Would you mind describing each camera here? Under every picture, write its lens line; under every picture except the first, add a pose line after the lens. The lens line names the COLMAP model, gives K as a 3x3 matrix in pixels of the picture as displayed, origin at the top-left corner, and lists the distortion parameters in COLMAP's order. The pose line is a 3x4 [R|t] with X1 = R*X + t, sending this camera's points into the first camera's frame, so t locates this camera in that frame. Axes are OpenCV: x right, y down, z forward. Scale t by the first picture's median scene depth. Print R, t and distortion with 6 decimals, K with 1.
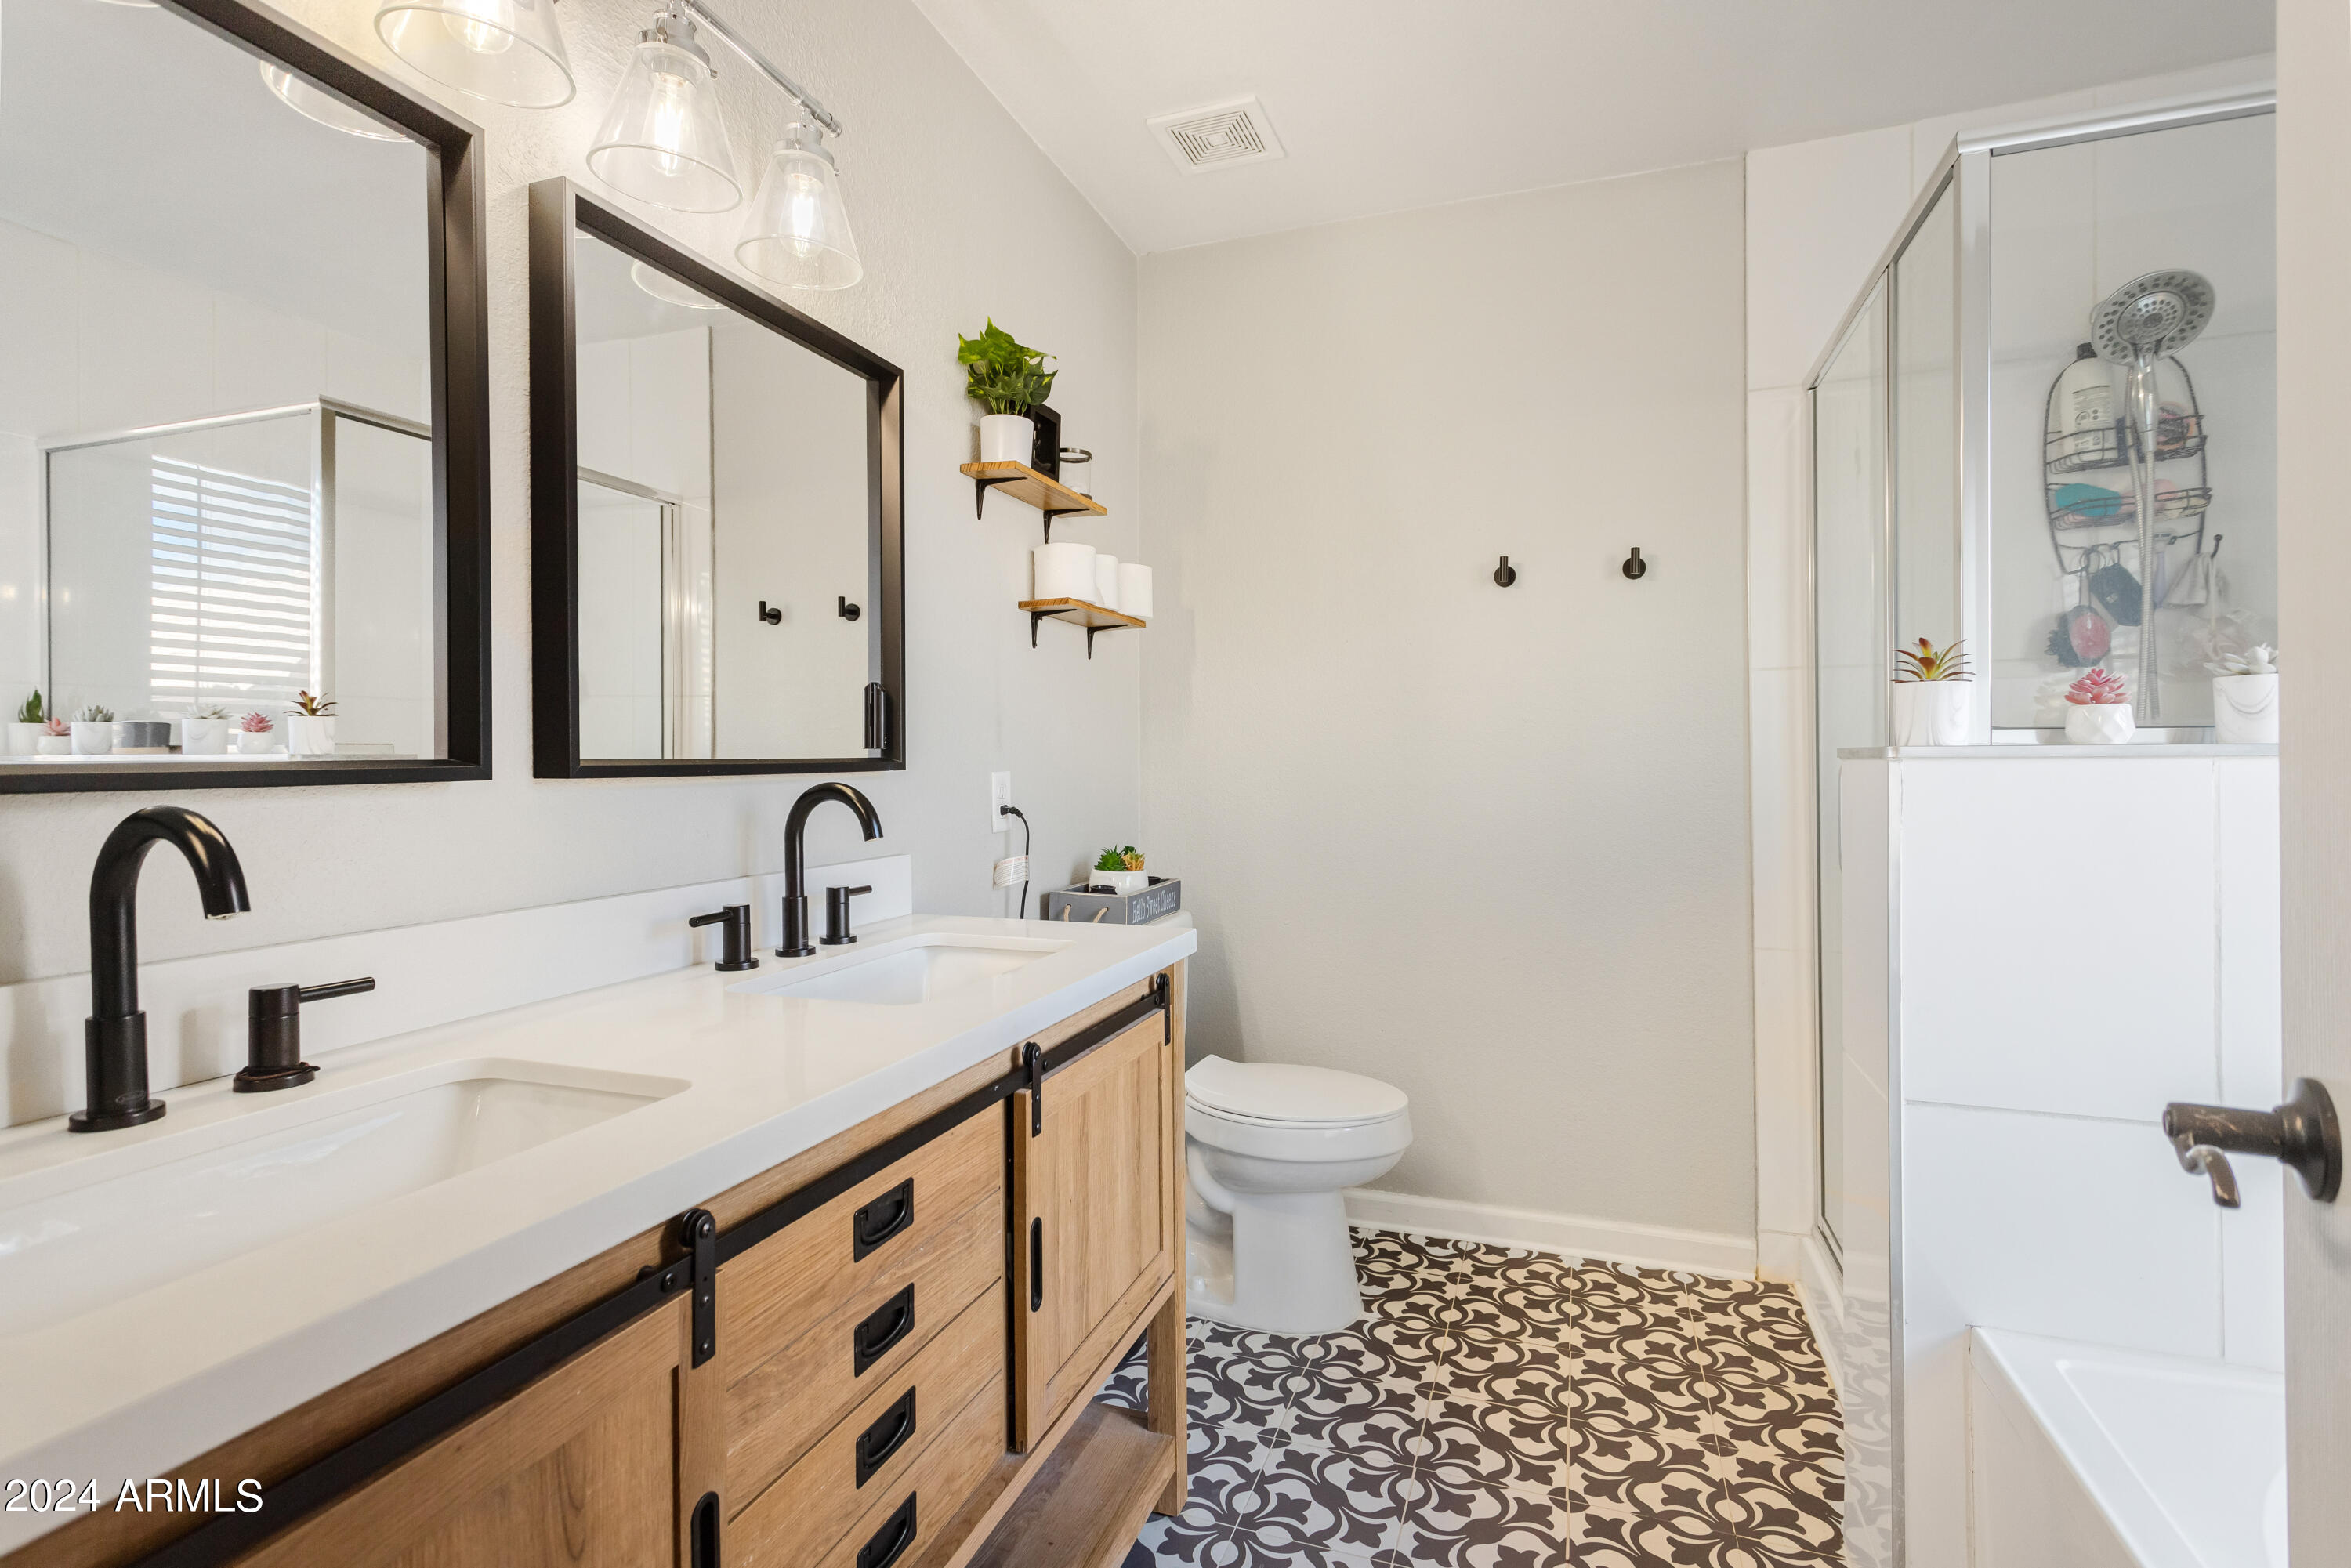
lens RADIAL K [[1123.2, 0, 1175.5], [0, 1123.2, 784.0], [0, 0, 1]] dist [-0.001281, -0.000456]
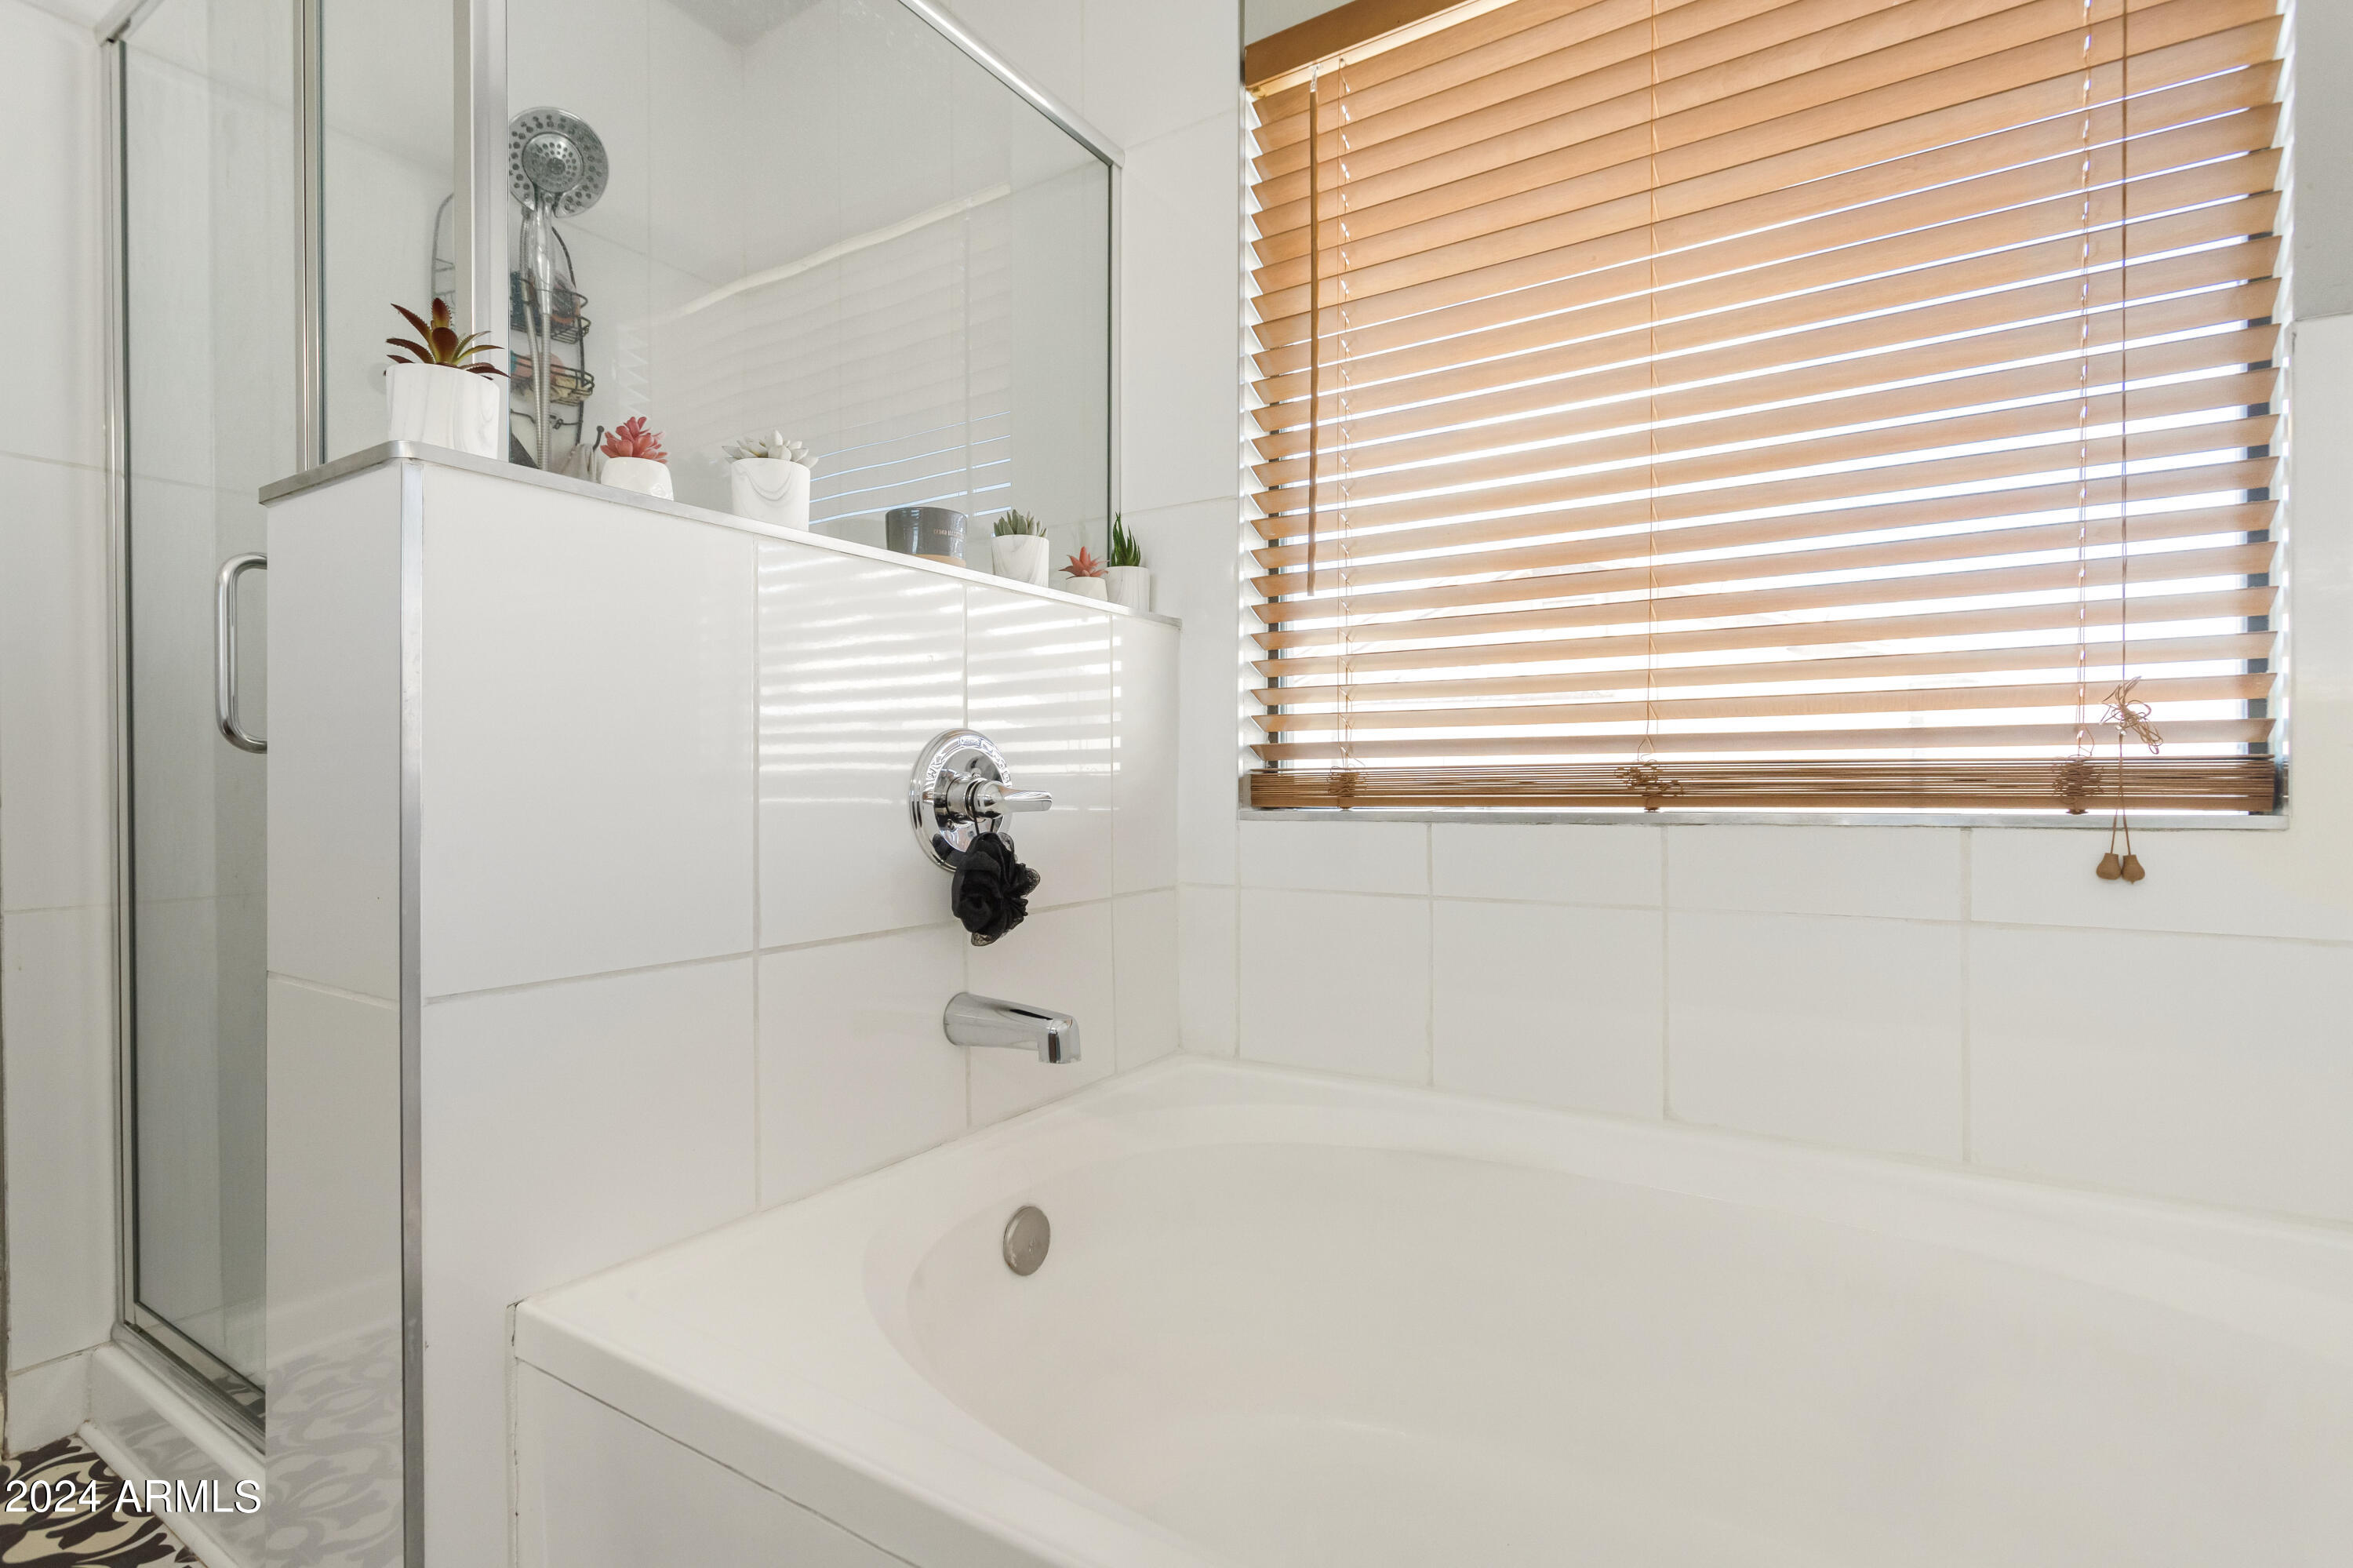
lens RADIAL K [[1124.2, 0, 1176.5], [0, 1124.2, 784.0], [0, 0, 1]] dist [-0.001281, -0.000456]
pose [[0.226904, 0.008183, 0.973883, 0.077482], [0.020264, 0.999709, -0.013121, 0.113294], [-0.973706, 0.022712, 0.226672, 0.275745]]
